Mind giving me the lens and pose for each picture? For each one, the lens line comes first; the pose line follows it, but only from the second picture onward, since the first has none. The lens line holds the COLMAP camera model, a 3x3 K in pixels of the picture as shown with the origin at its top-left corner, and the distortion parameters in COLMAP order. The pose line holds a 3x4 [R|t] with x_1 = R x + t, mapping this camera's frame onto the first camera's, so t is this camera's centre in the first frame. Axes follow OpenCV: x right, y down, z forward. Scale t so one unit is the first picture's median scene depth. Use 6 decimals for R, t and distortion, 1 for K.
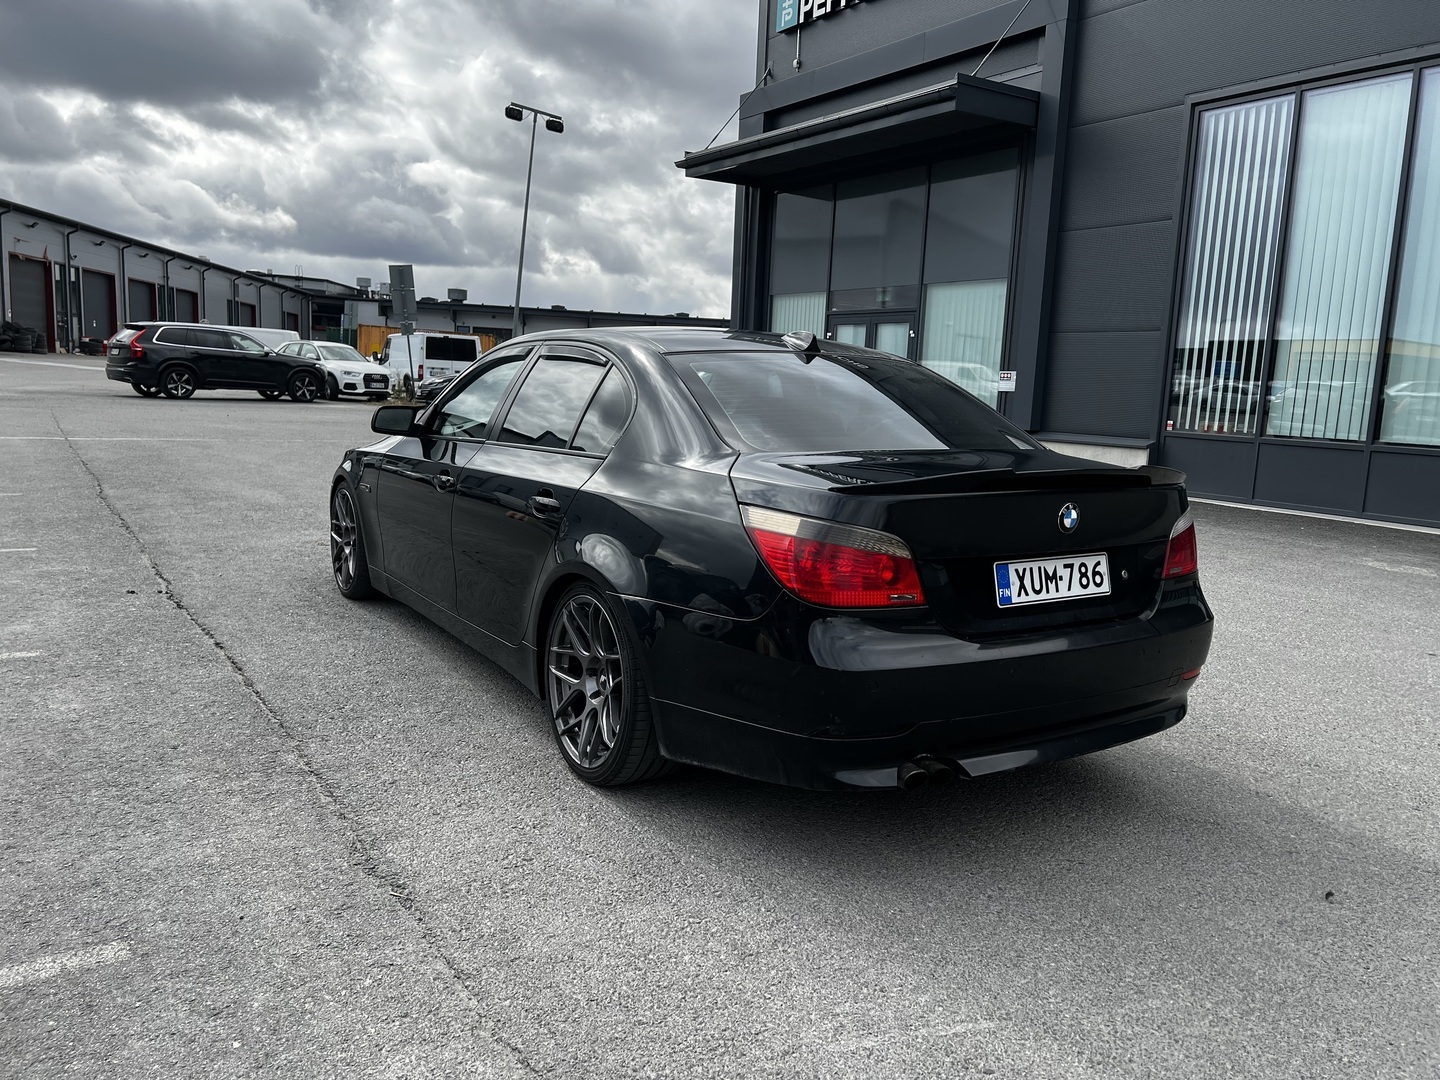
lens RADIAL K [[1076.6, 0, 727.8], [0, 1076.6, 536.7], [0, 0, 1]] dist [0.053855, -0.054249]
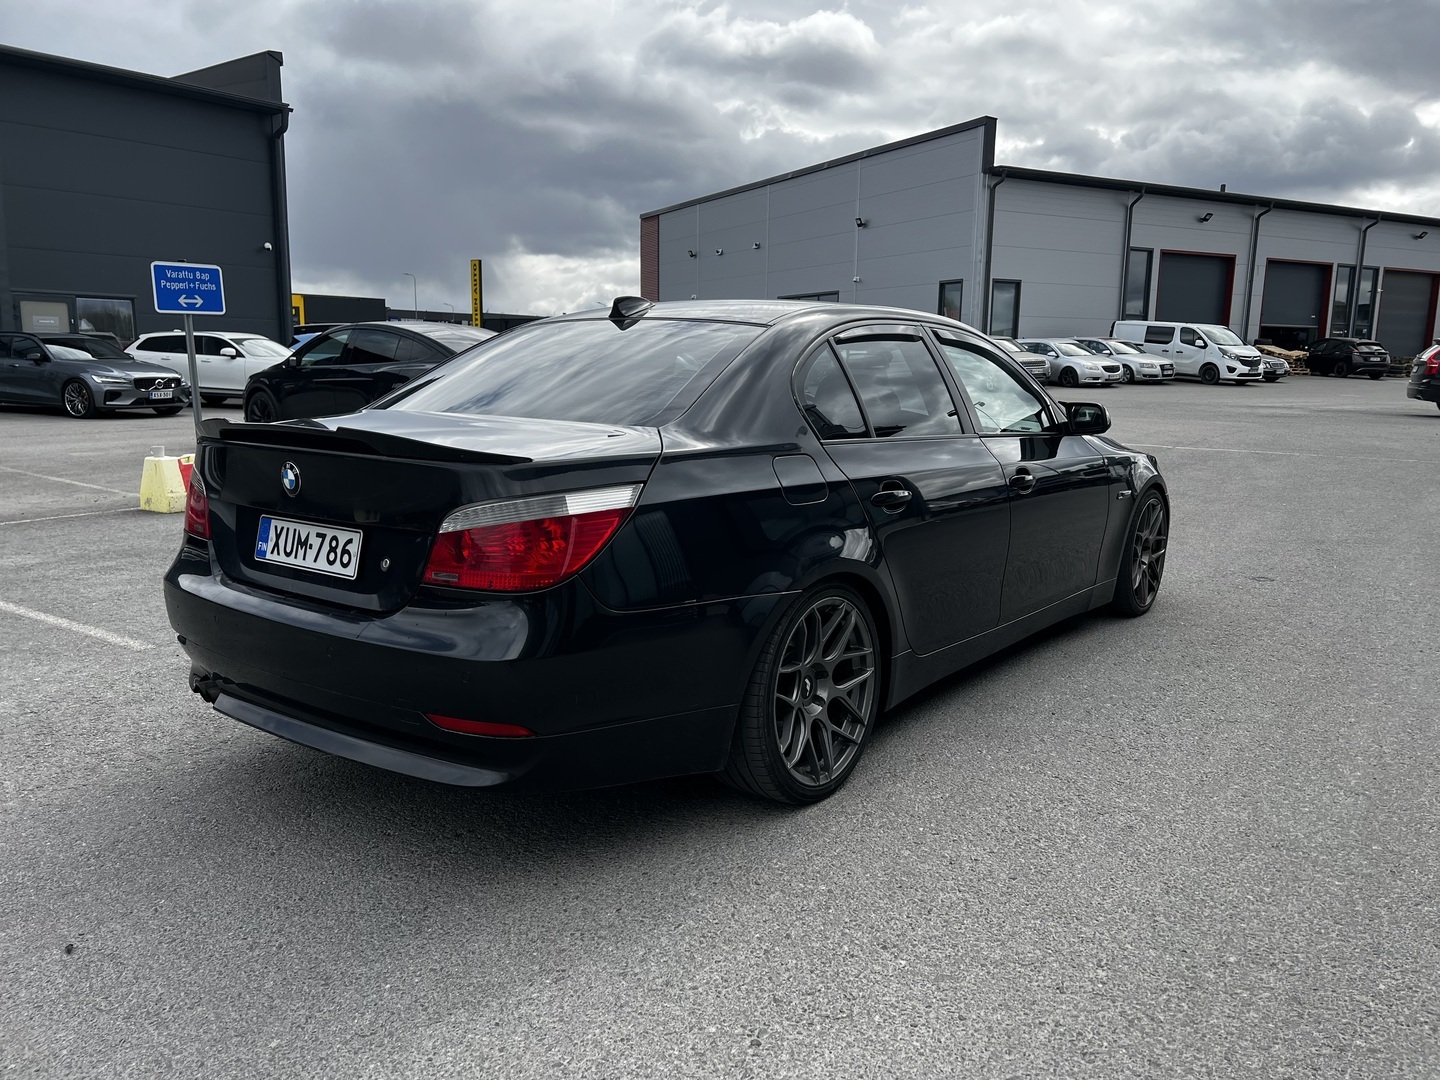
lens RADIAL K [[1065.1, 0, 720.0], [0, 1065.1, 540.0], [0, 0, 1]] dist [0.056924, -0.049196]
pose [[0.339487, 0.117838, -0.933200, 1.237658], [-0.136642, 0.987776, 0.075021, -0.080208], [0.930633, 0.102046, 0.351439, 0.976120]]
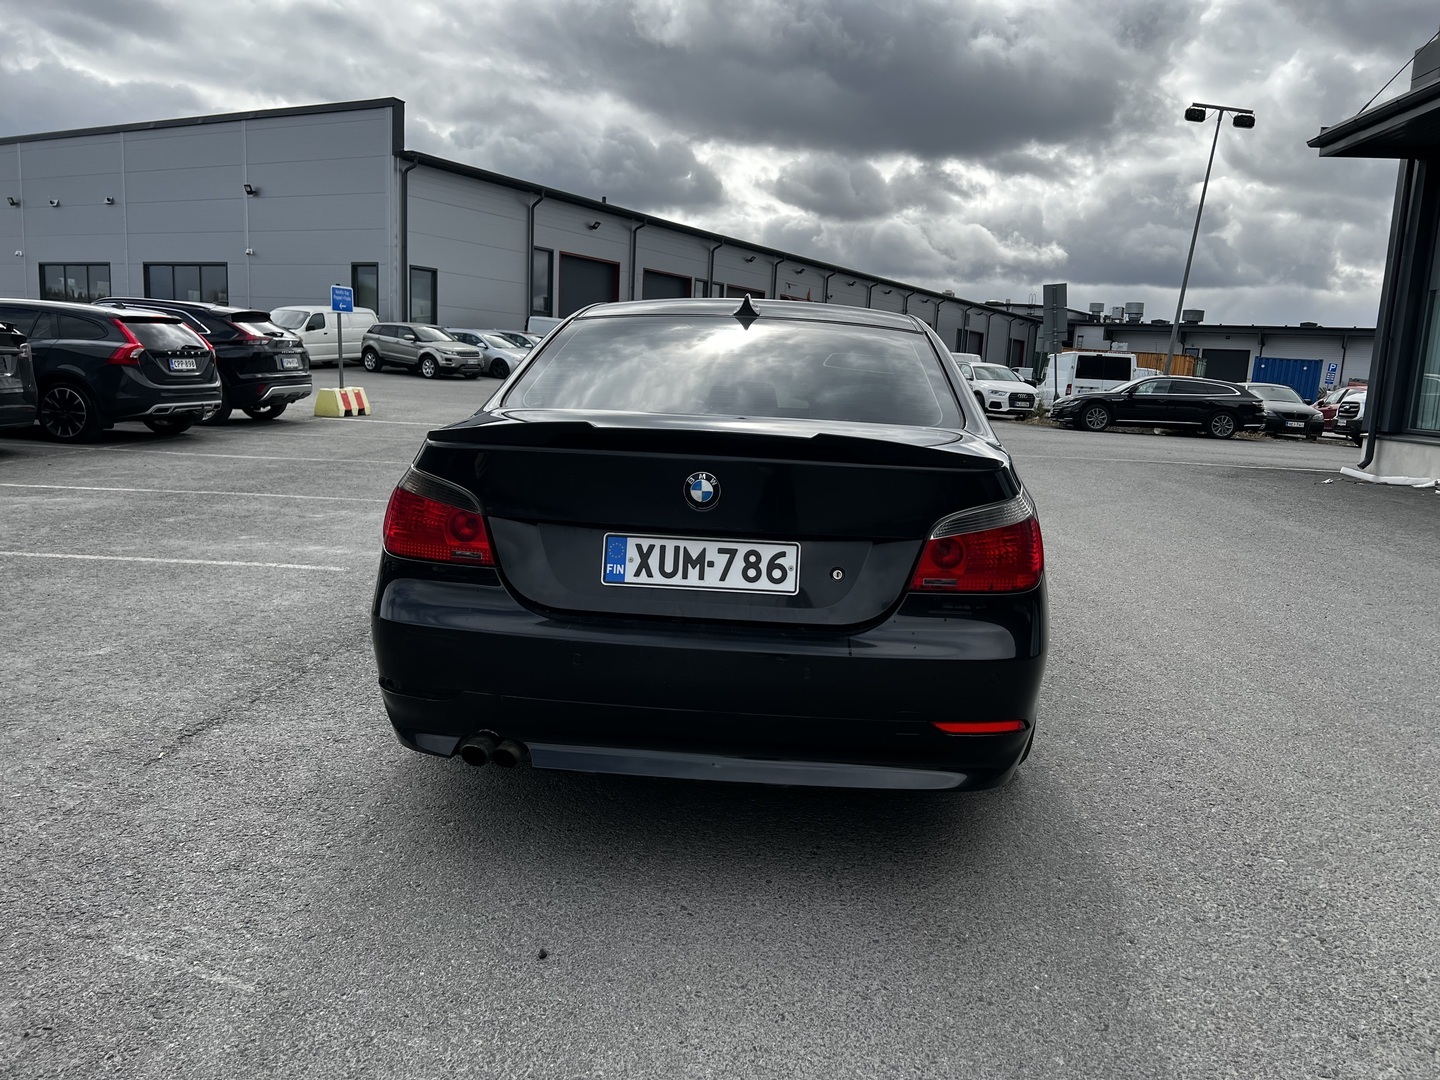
lens RADIAL K [[1079.9, 0, 723.2], [0, 1079.9, 525.4], [0, 0, 1]] dist [0.058245, -0.057959]
pose [[0.792091, 0.082688, -0.604777, 0.791634], [-0.103190, 0.994661, 0.000844, 0.006991], [0.601618, 0.061739, 0.796394, 0.336106]]
